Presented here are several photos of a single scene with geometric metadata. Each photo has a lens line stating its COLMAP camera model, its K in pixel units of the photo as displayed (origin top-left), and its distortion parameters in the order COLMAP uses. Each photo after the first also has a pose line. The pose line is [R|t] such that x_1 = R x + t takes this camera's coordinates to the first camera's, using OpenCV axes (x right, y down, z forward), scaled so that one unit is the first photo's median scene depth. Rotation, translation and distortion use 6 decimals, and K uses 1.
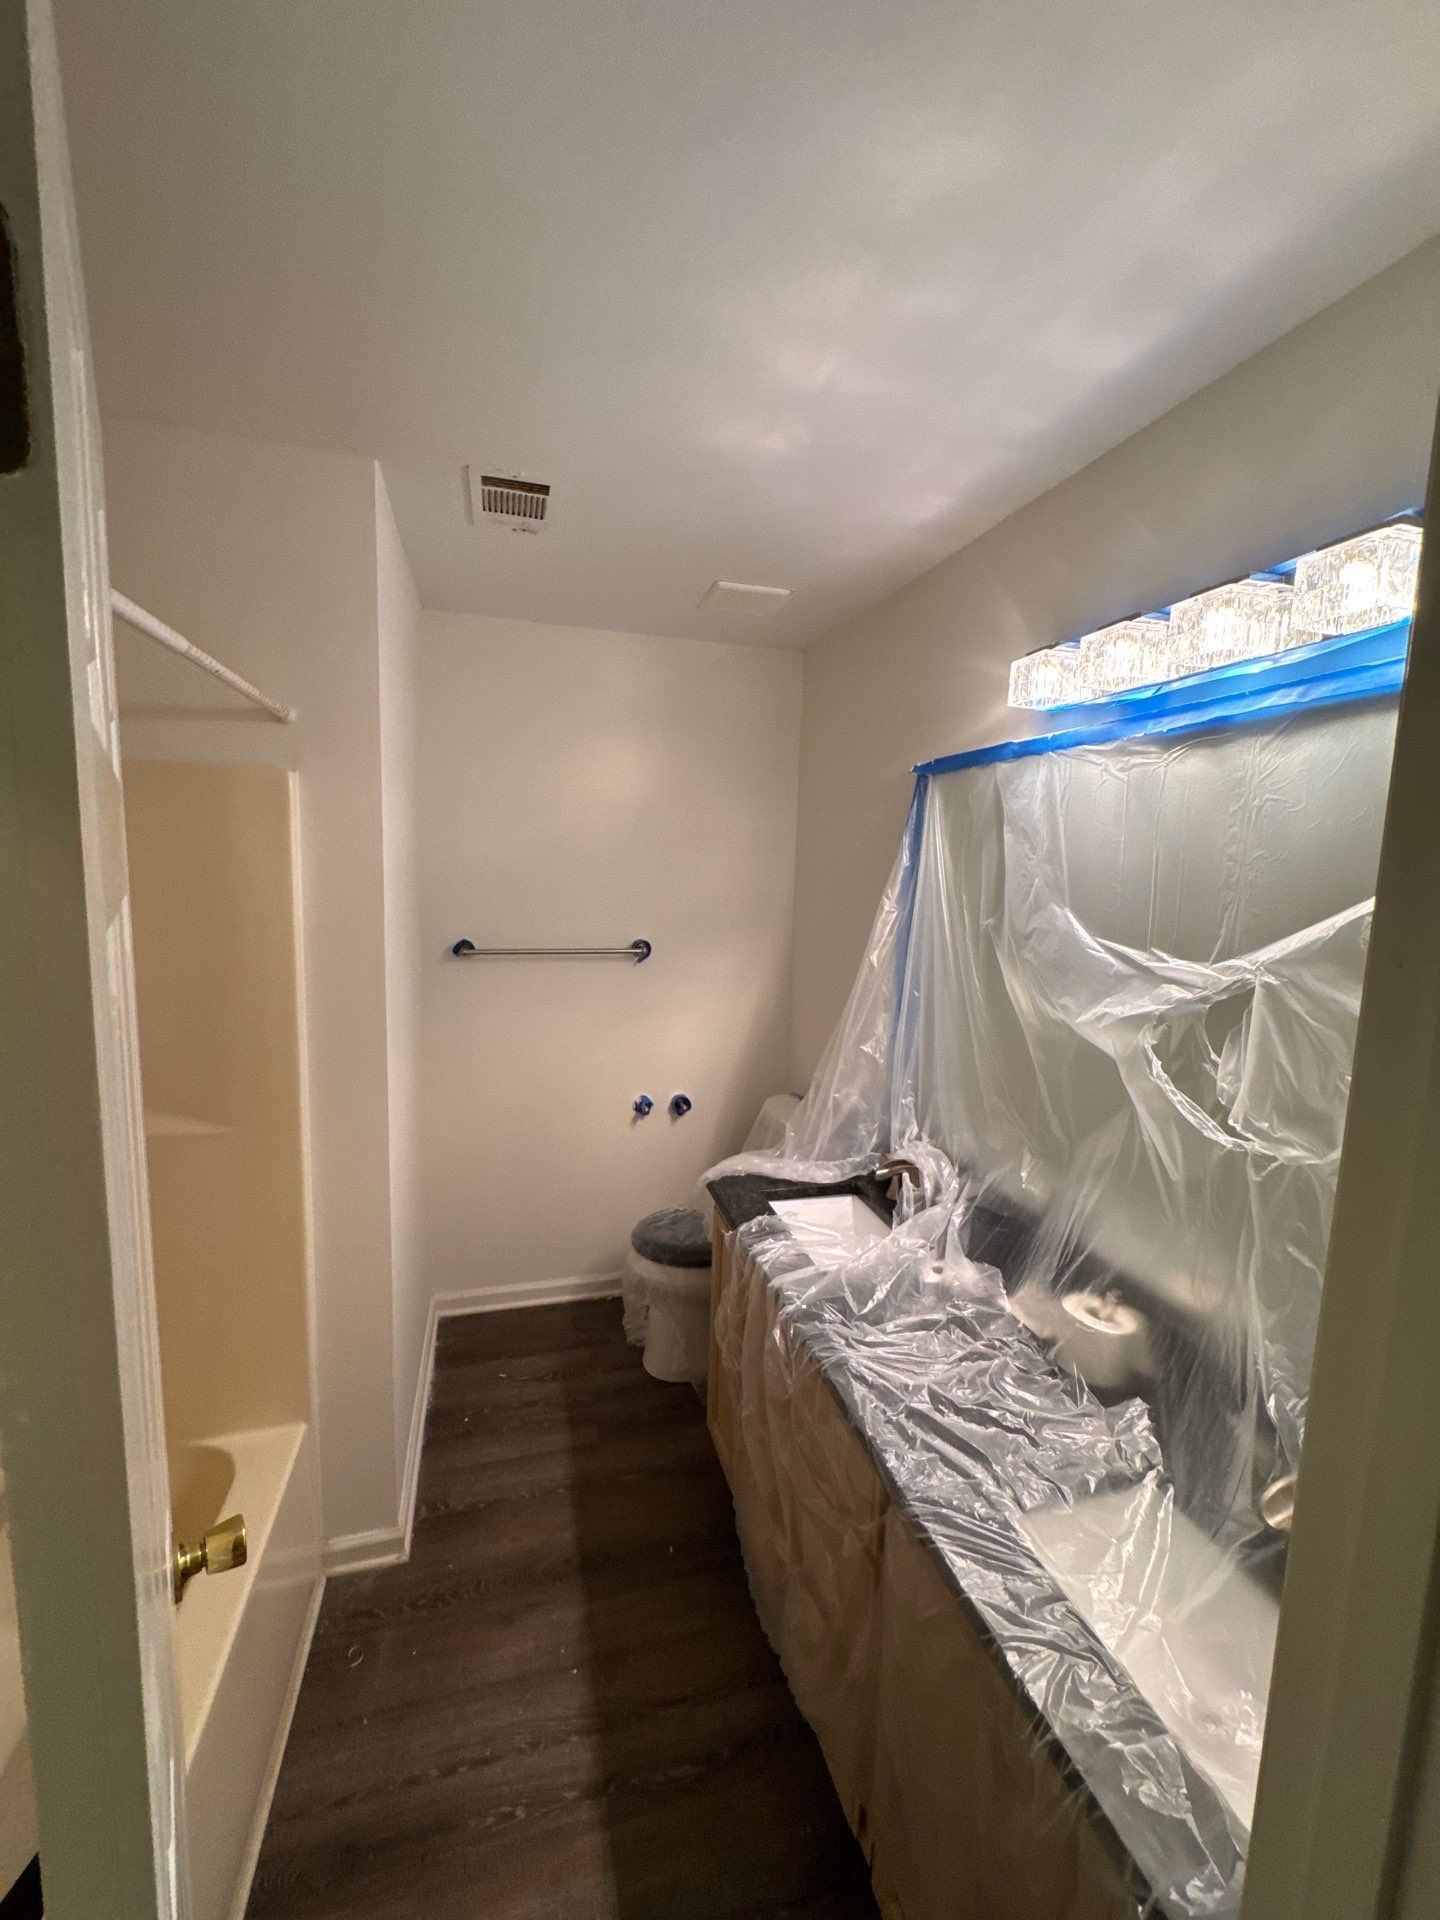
lens RADIAL K [[767.4, 0, 720.2], [0, 767.4, 948.2], [0, 0, 1]] dist [-0.002433, 0.000551]
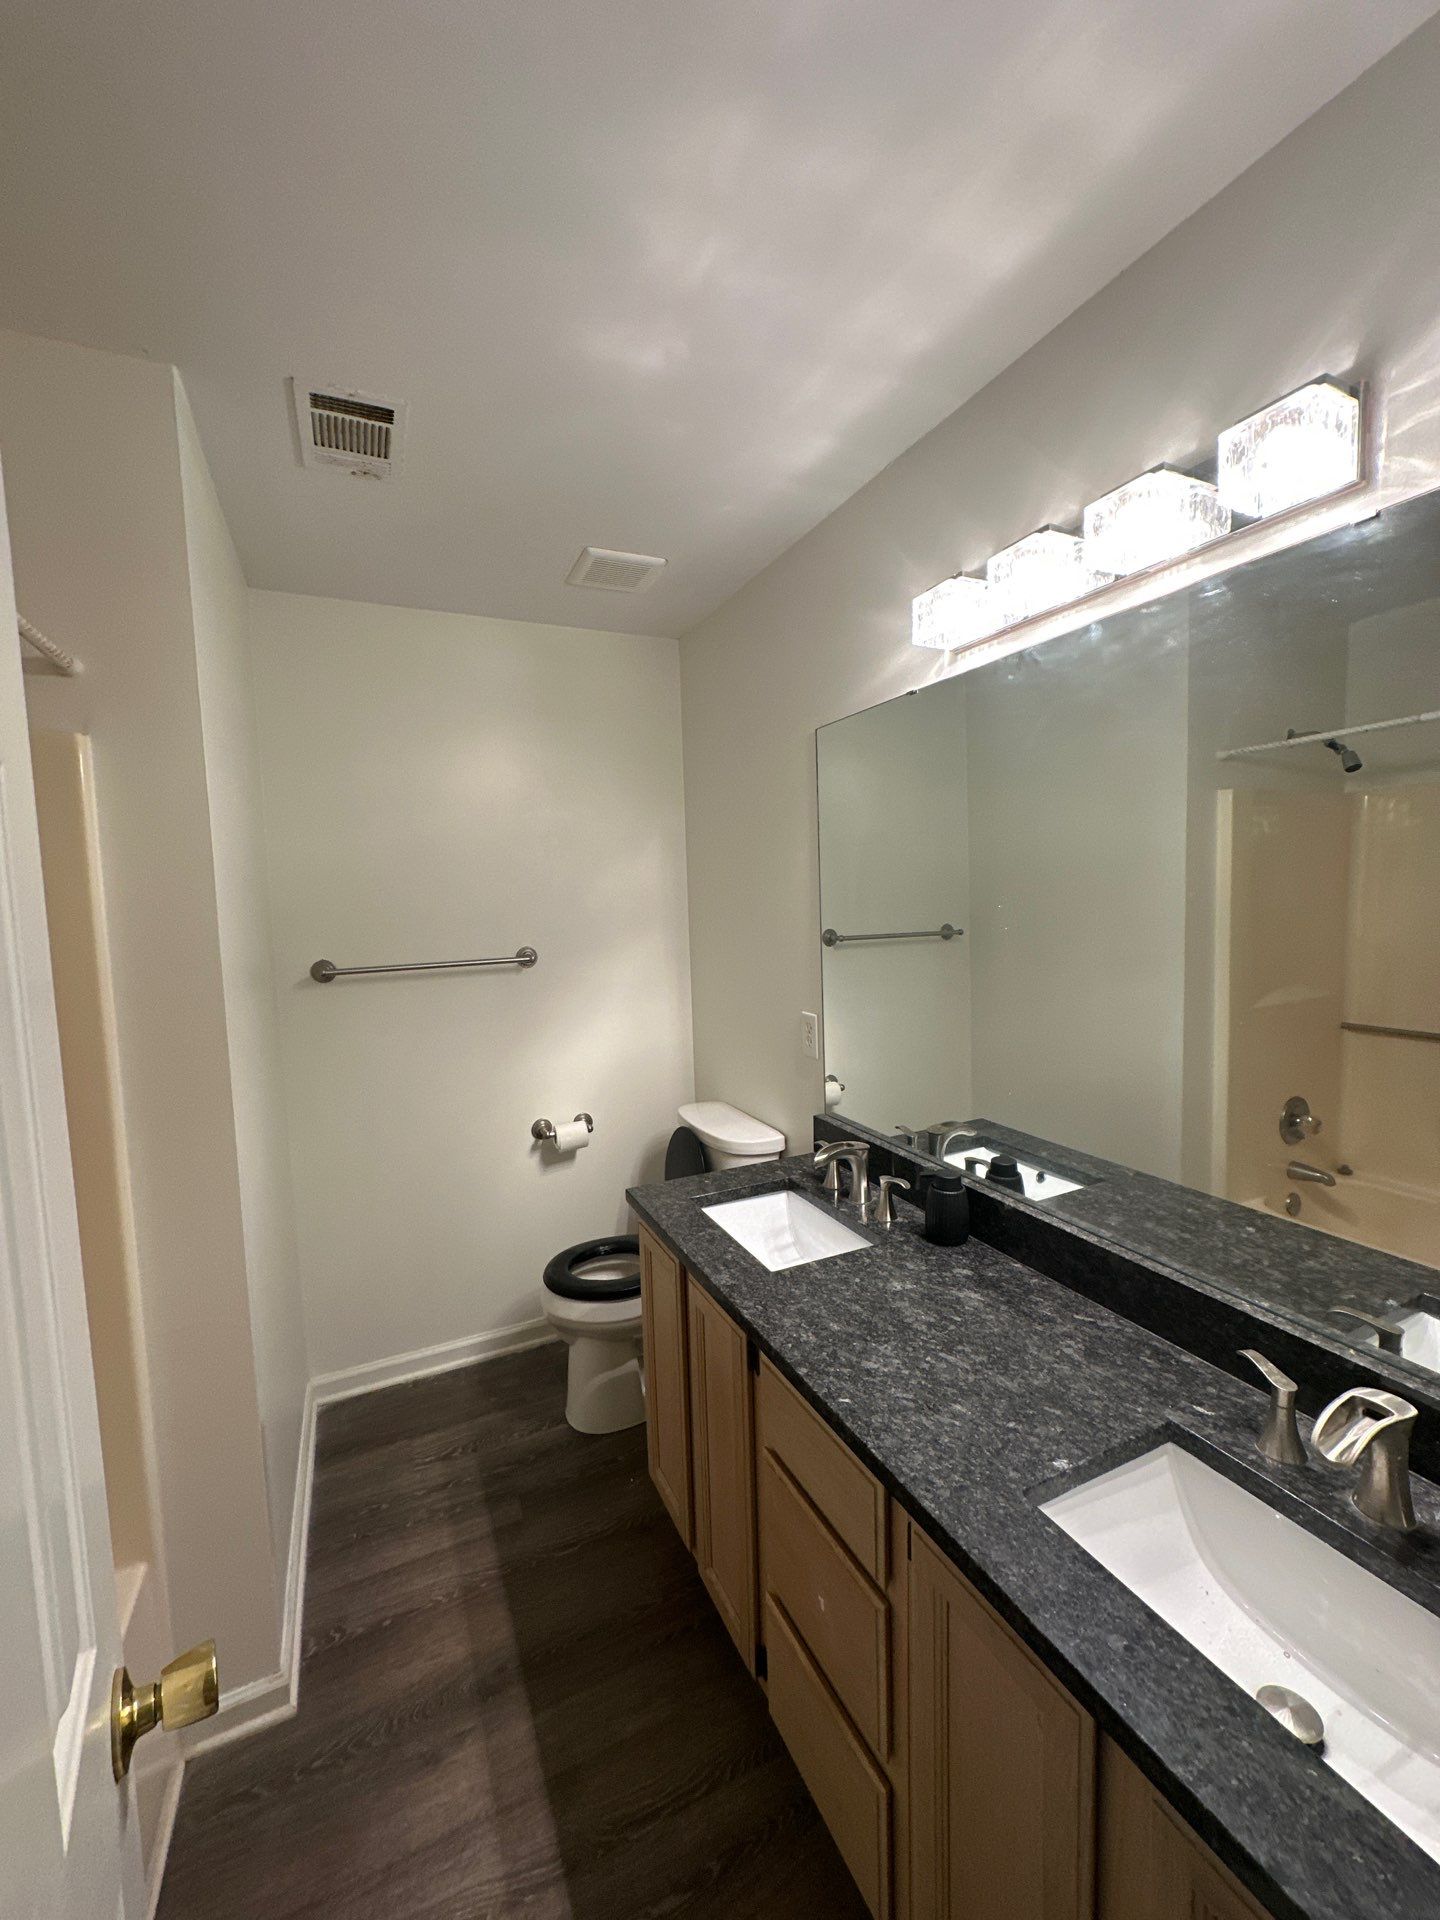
lens RADIAL K [[767.4, 0, 715.8], [0, 767.4, 949.3], [0, 0, 1]] dist [-0.002433, 0.000551]
pose [[0.984836, -0.075019, 0.156427, -0.039452], [0.081915, 0.995911, -0.038104, 0.068855], [-0.152928, 0.050340, 0.986954, 0.100801]]
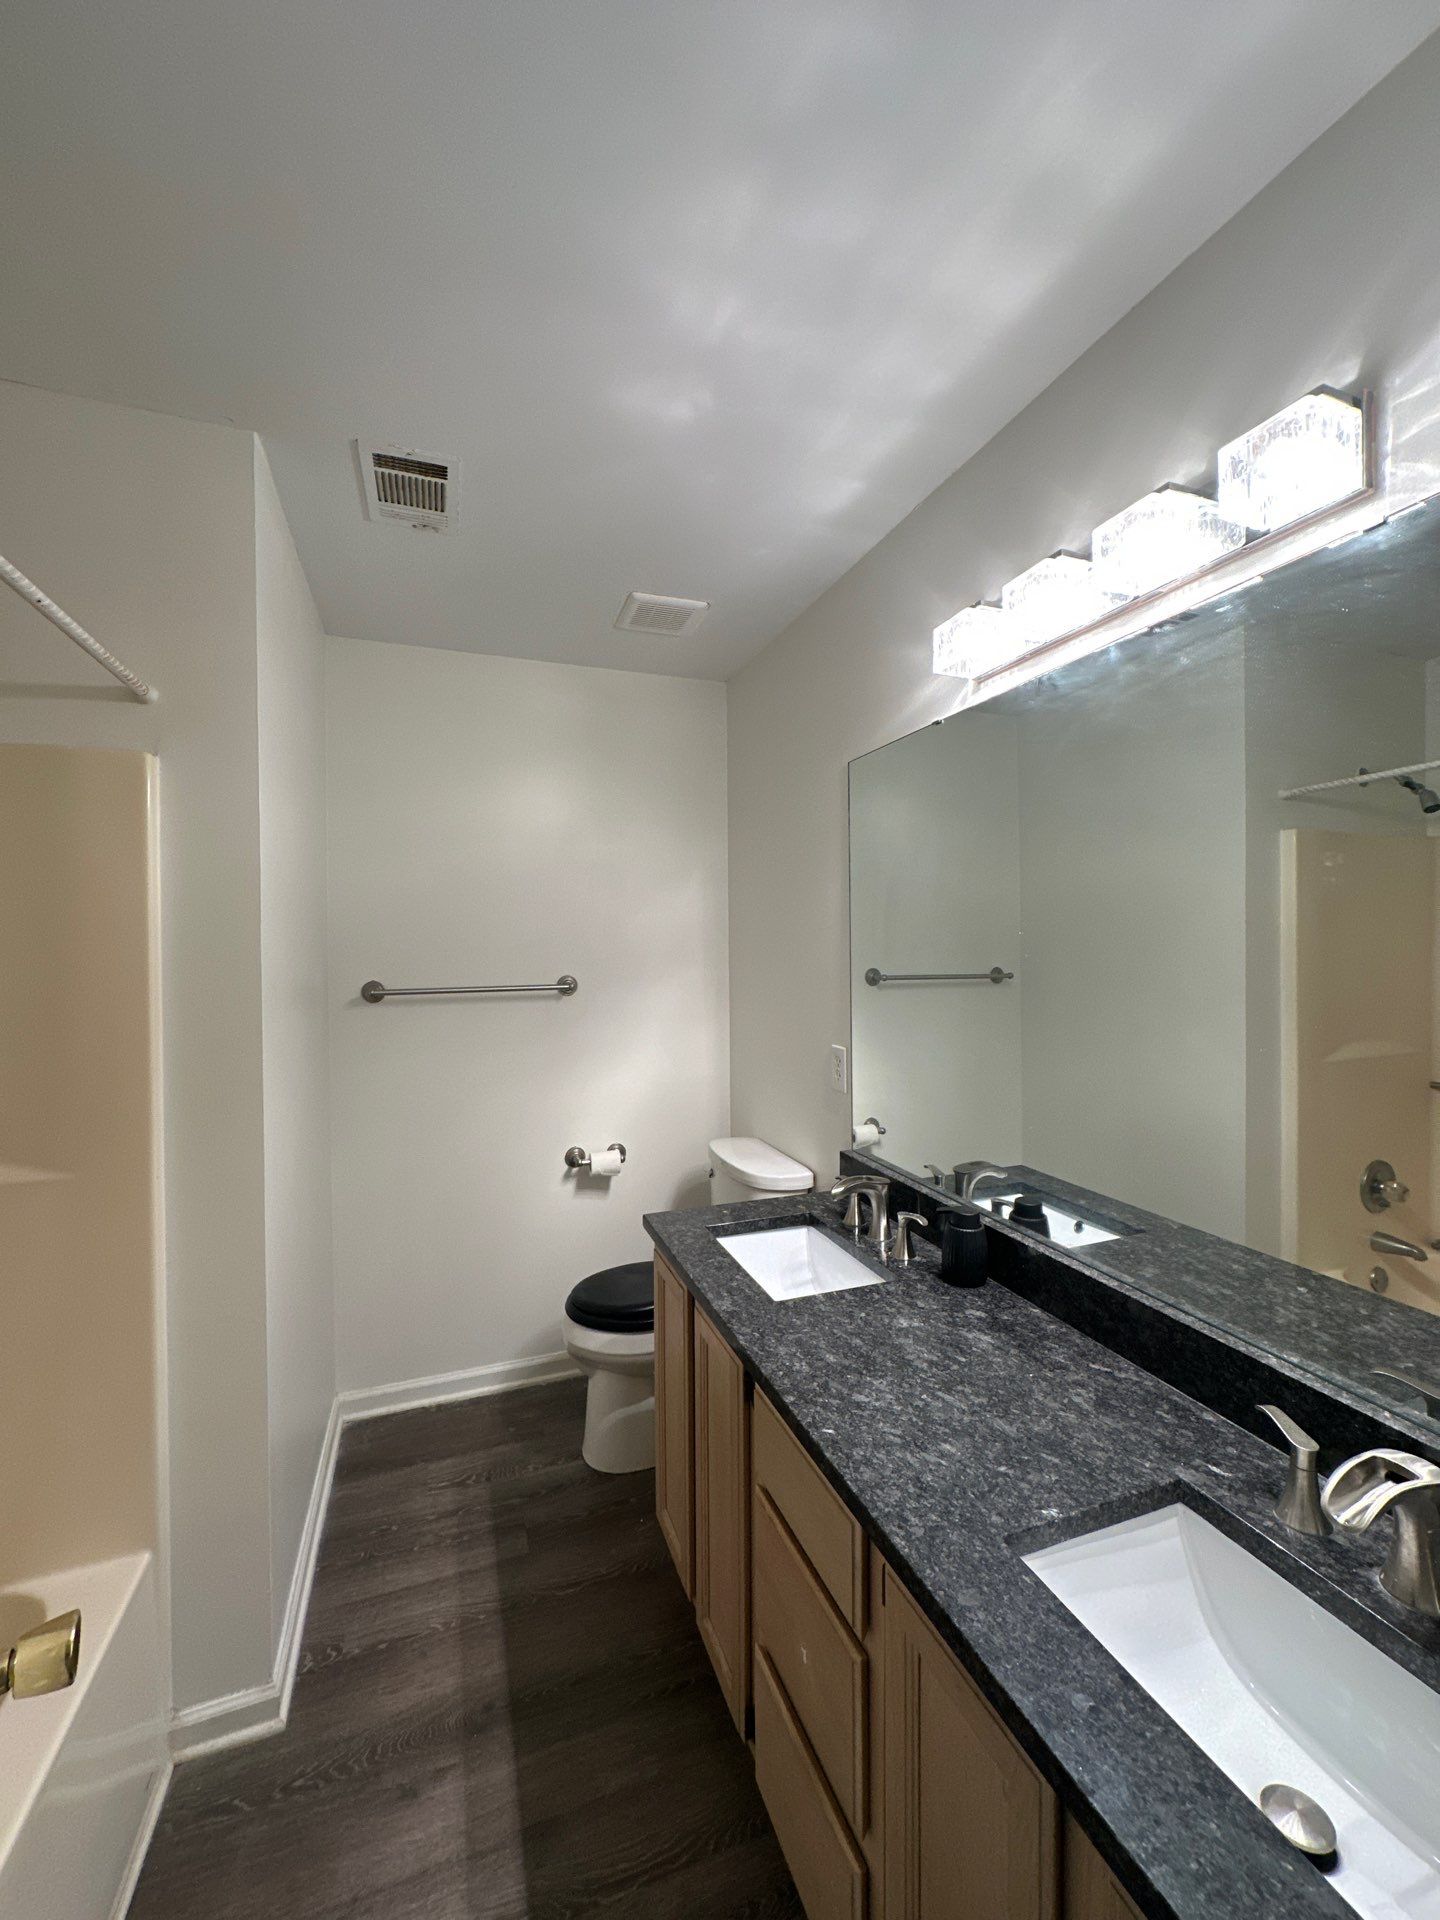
lens RADIAL K [[767.4, 0, 715.8], [0, 767.4, 948.7], [0, 0, 1]] dist [-0.002433, 0.000551]
pose [[0.996494, -0.041360, 0.072733, 0.015314], [0.049190, 0.992781, -0.109393, 0.104906], [-0.067683, 0.112587, 0.991334, 0.090807]]
